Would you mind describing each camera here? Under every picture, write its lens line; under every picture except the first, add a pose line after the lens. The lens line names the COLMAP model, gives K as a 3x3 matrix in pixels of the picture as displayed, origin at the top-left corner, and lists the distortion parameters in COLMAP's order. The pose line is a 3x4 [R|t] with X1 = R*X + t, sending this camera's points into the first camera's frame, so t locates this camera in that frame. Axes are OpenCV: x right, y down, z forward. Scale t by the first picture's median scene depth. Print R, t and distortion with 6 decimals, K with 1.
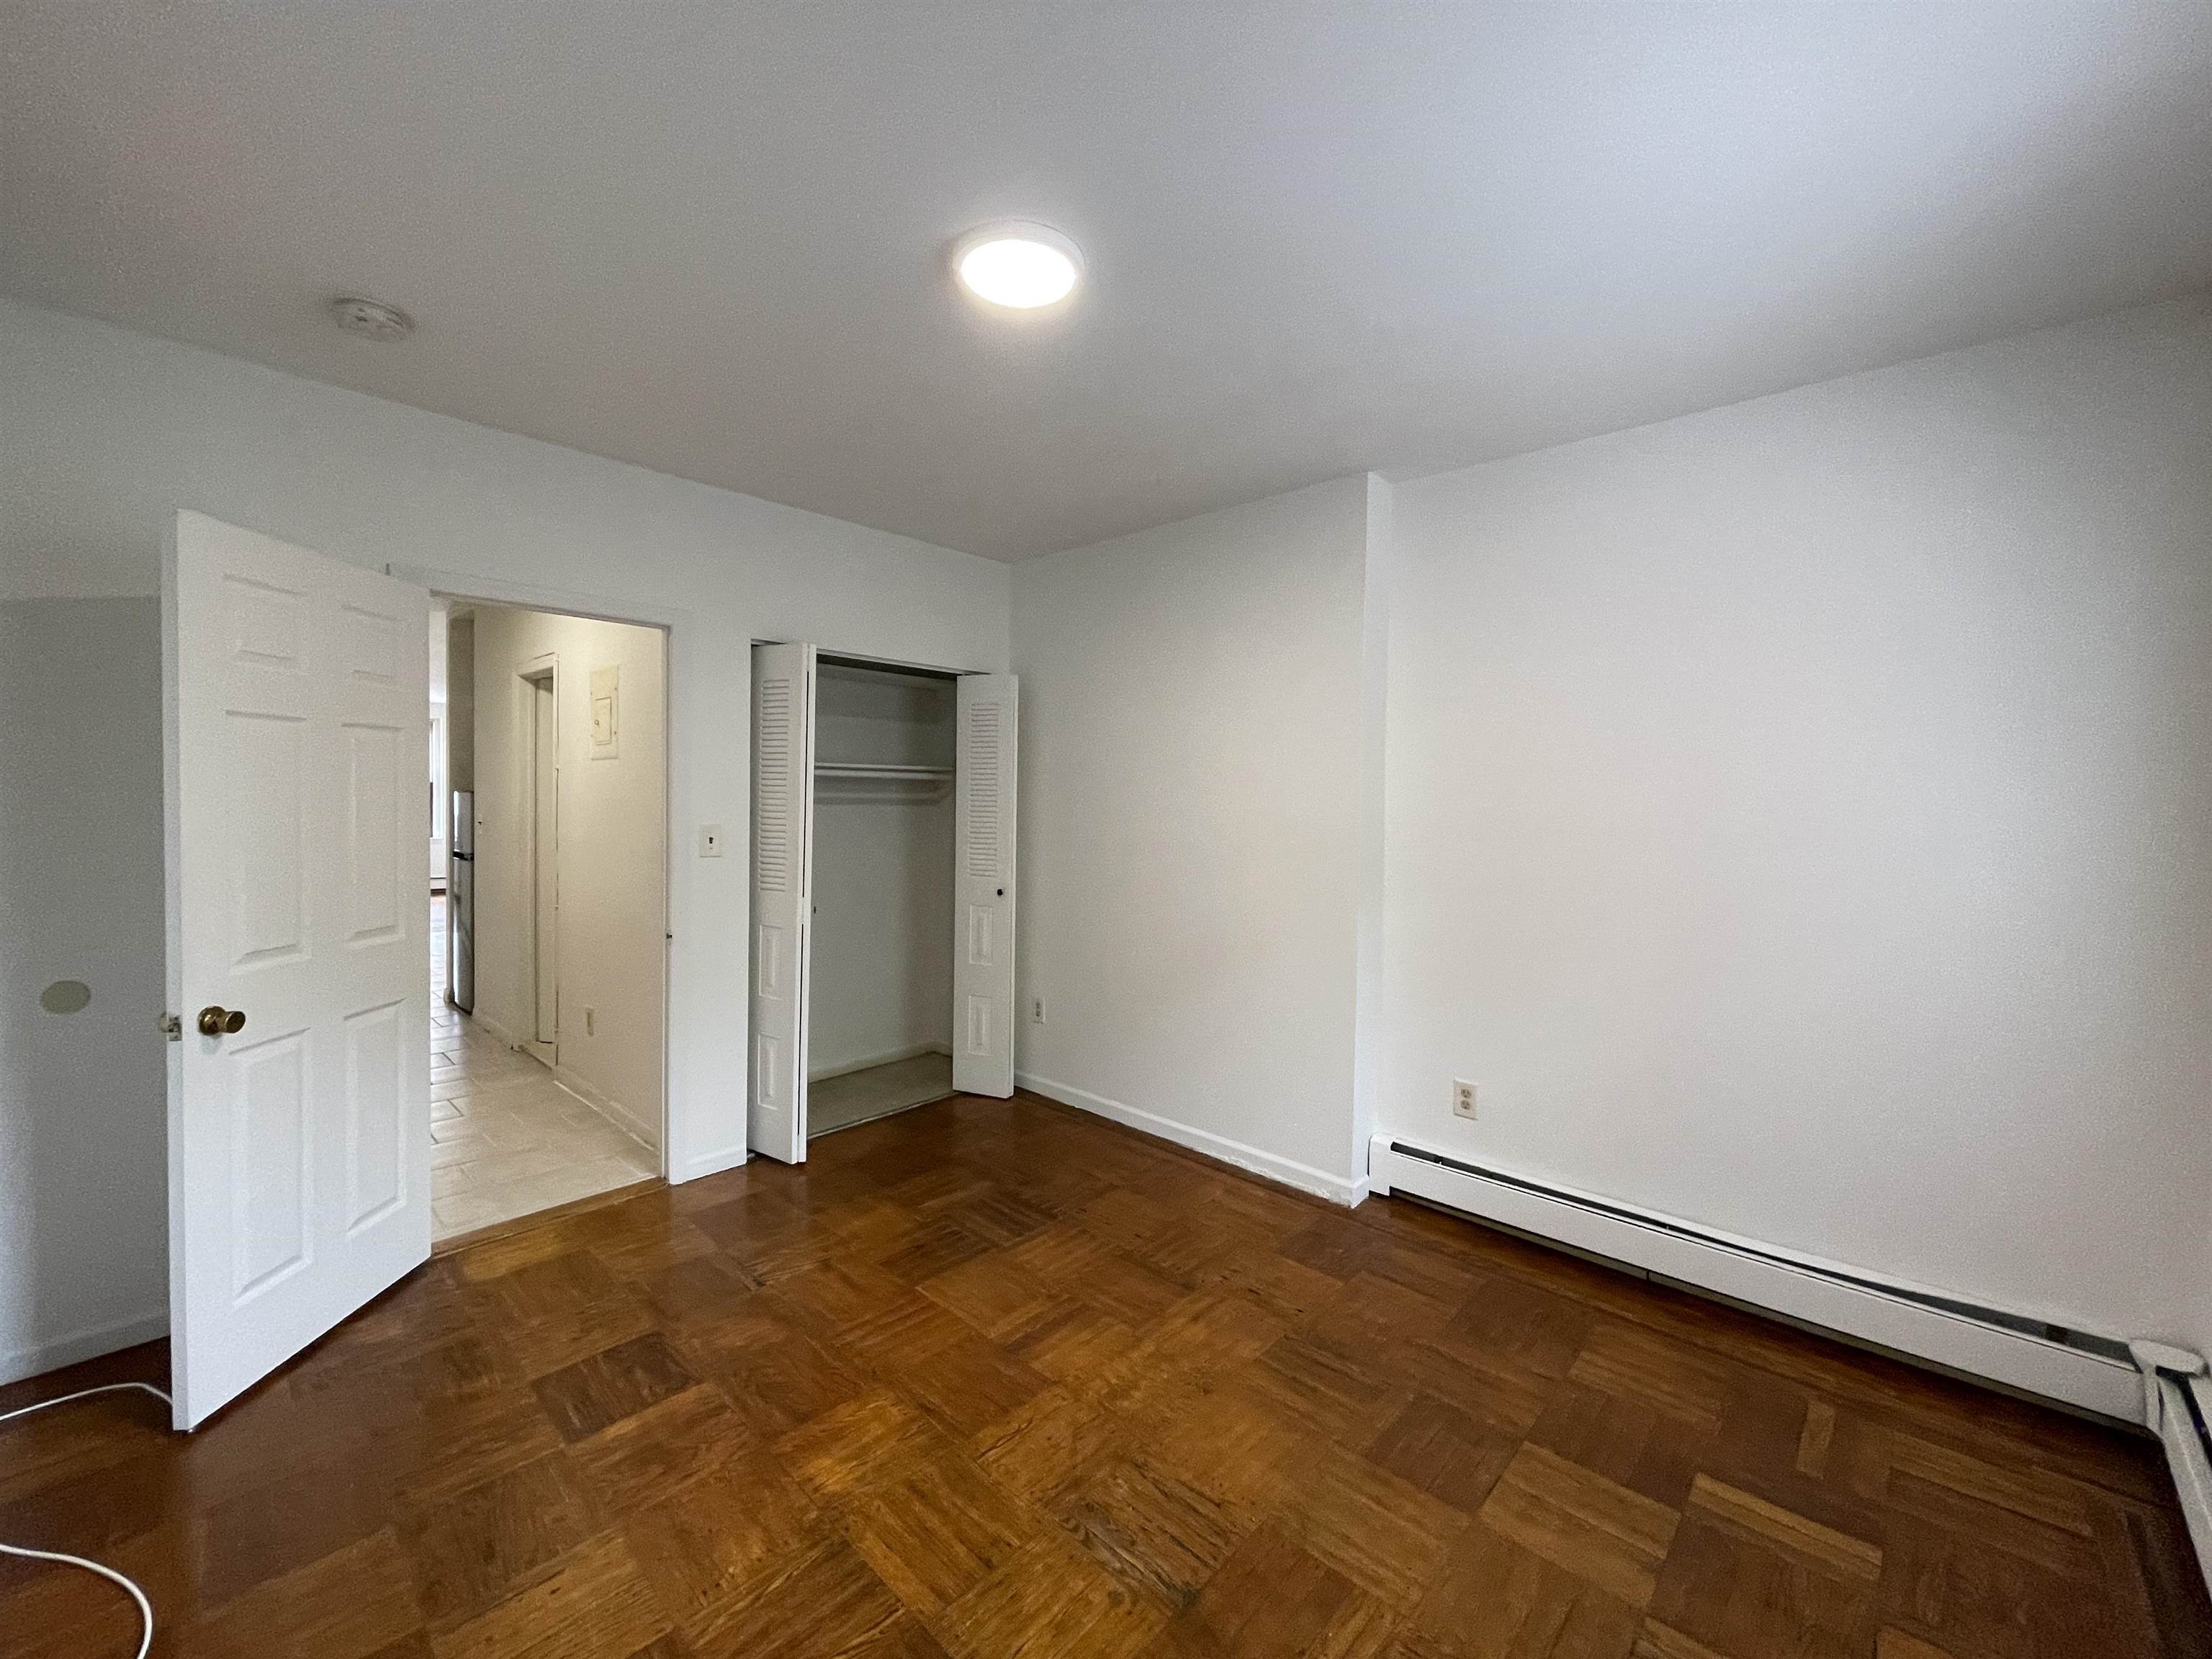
lens RADIAL K [[895.6, 0, 1102.2], [0, 895.6, 824.1], [0, 0, 1]] dist [-0.001976, 0.002170]
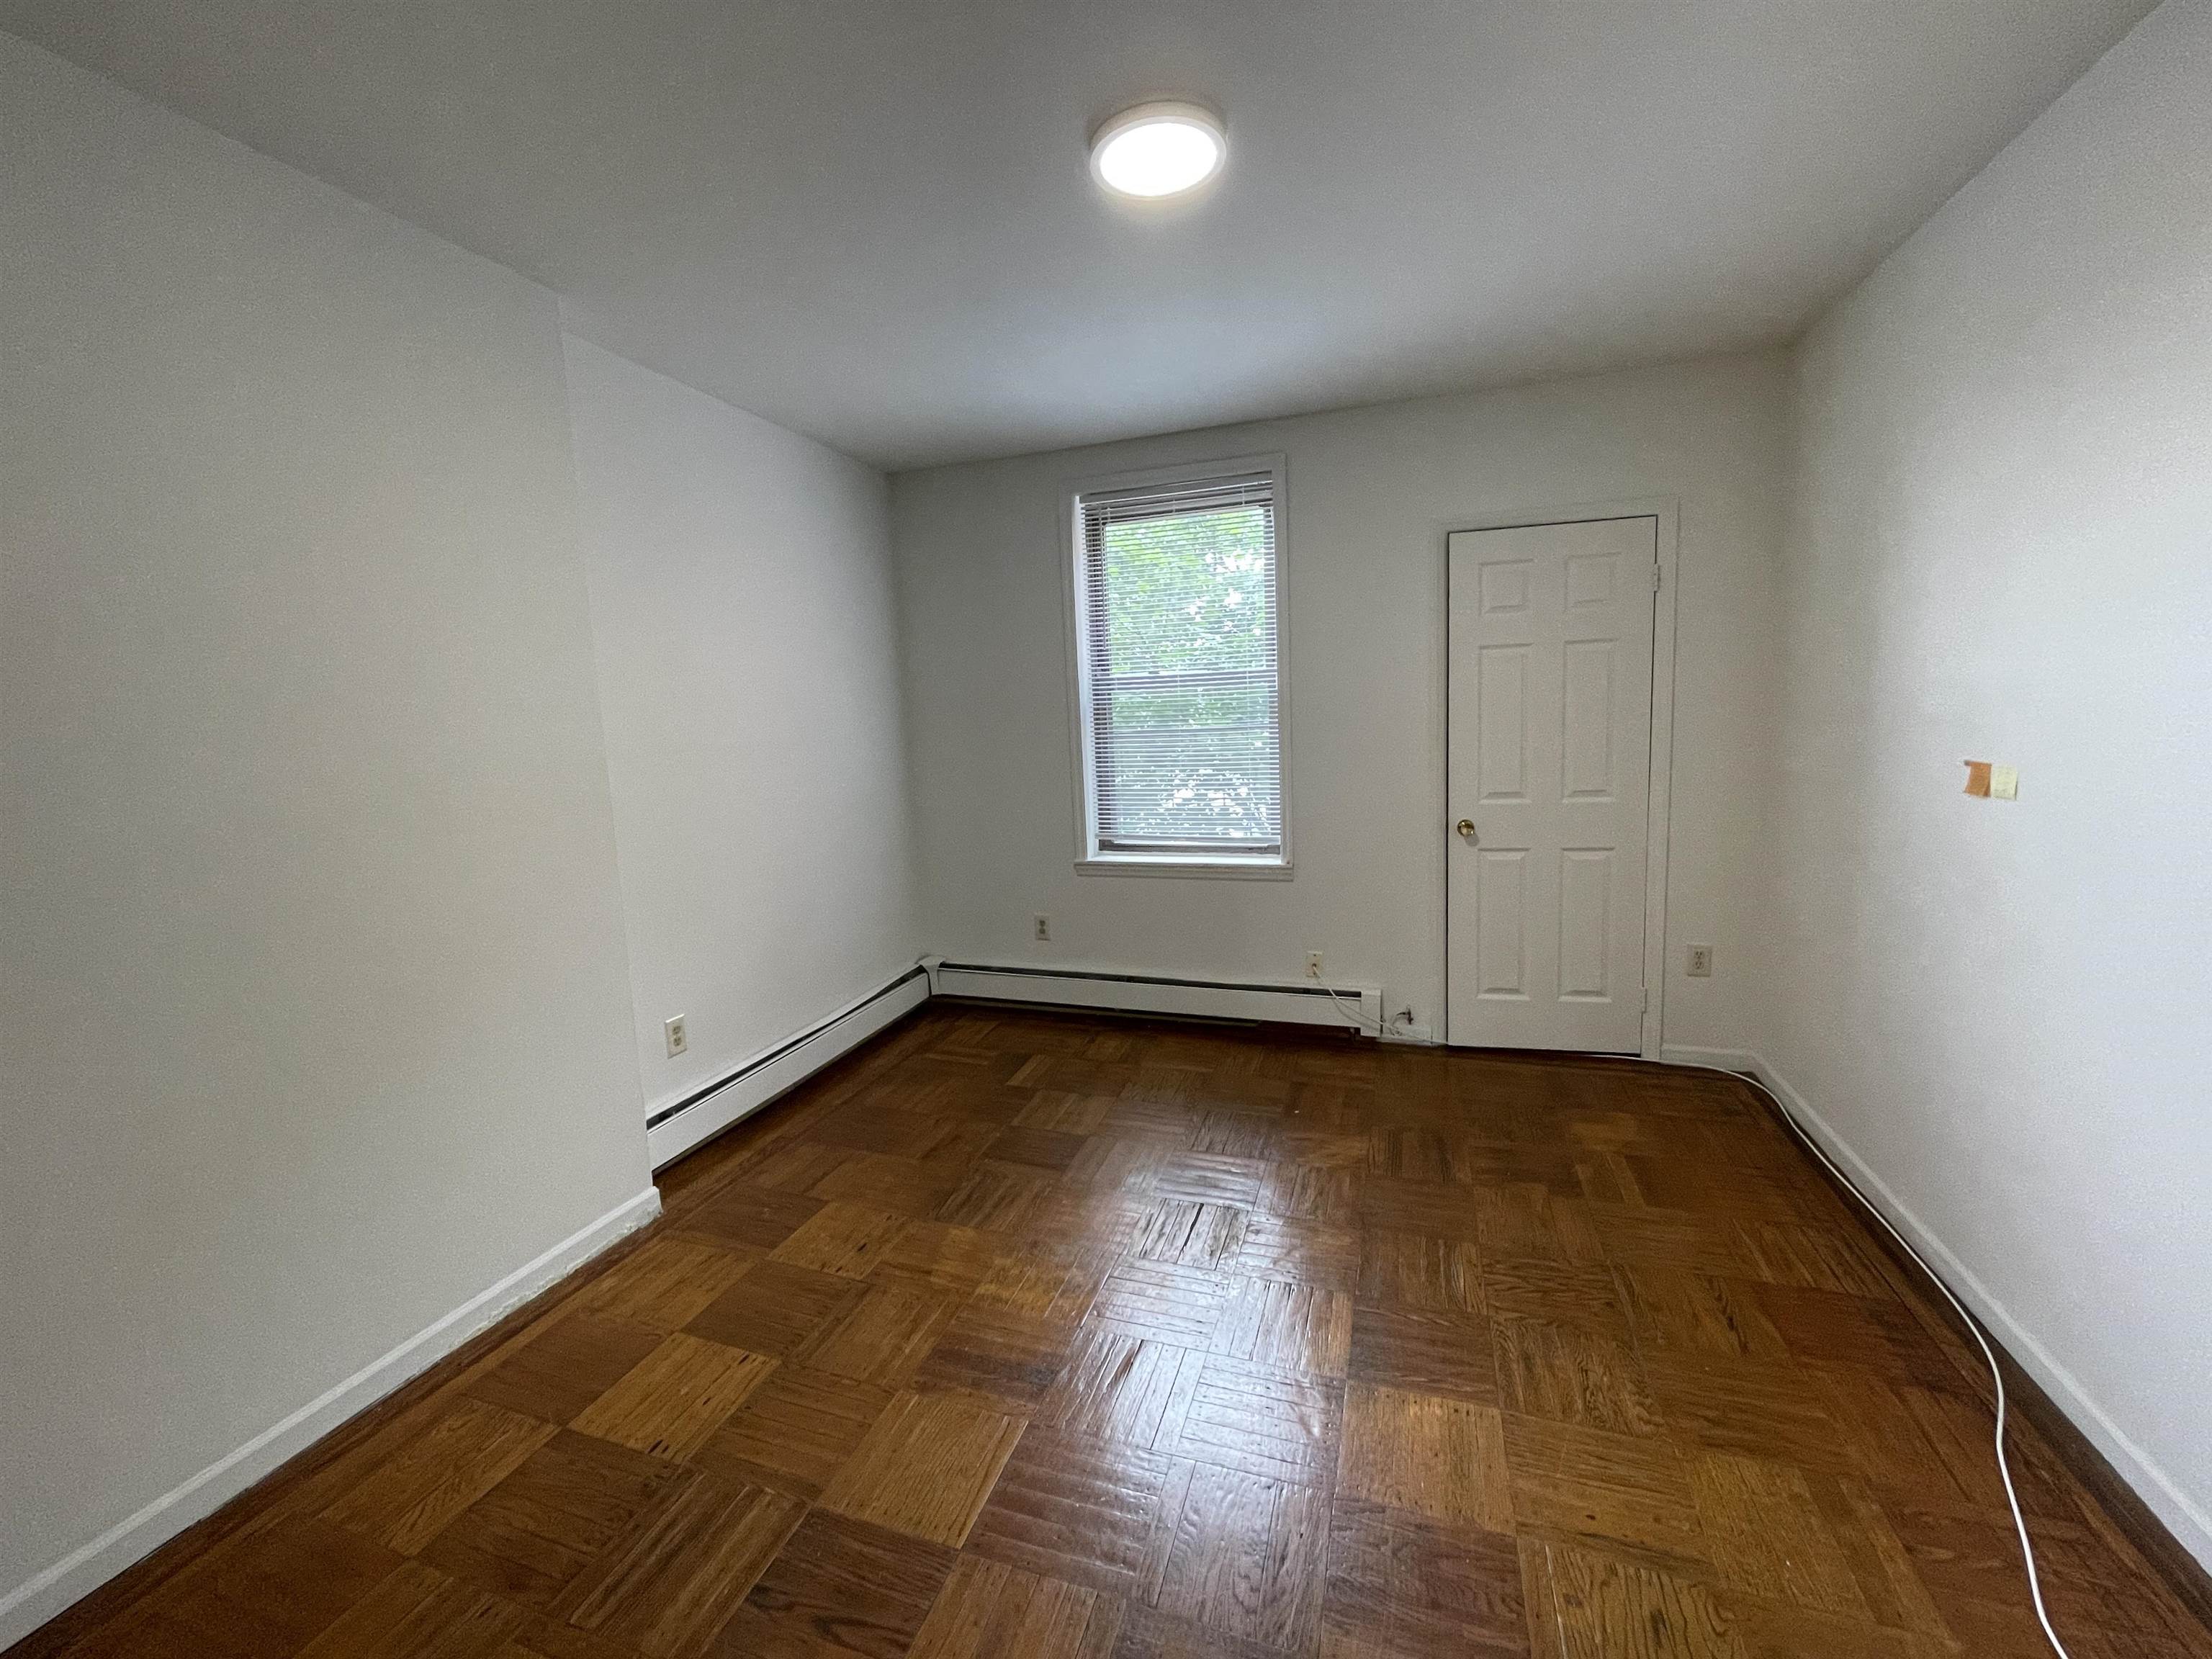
lens RADIAL K [[895.6, 0, 1095.9], [0, 895.6, 826.0], [0, 0, 1]] dist [-0.001976, 0.002170]
pose [[-0.417101, -0.106124, 0.902643, -0.666912], [0.059012, 0.987901, 0.143416, -0.029422], [-0.906942, 0.113086, -0.405792, 1.013061]]
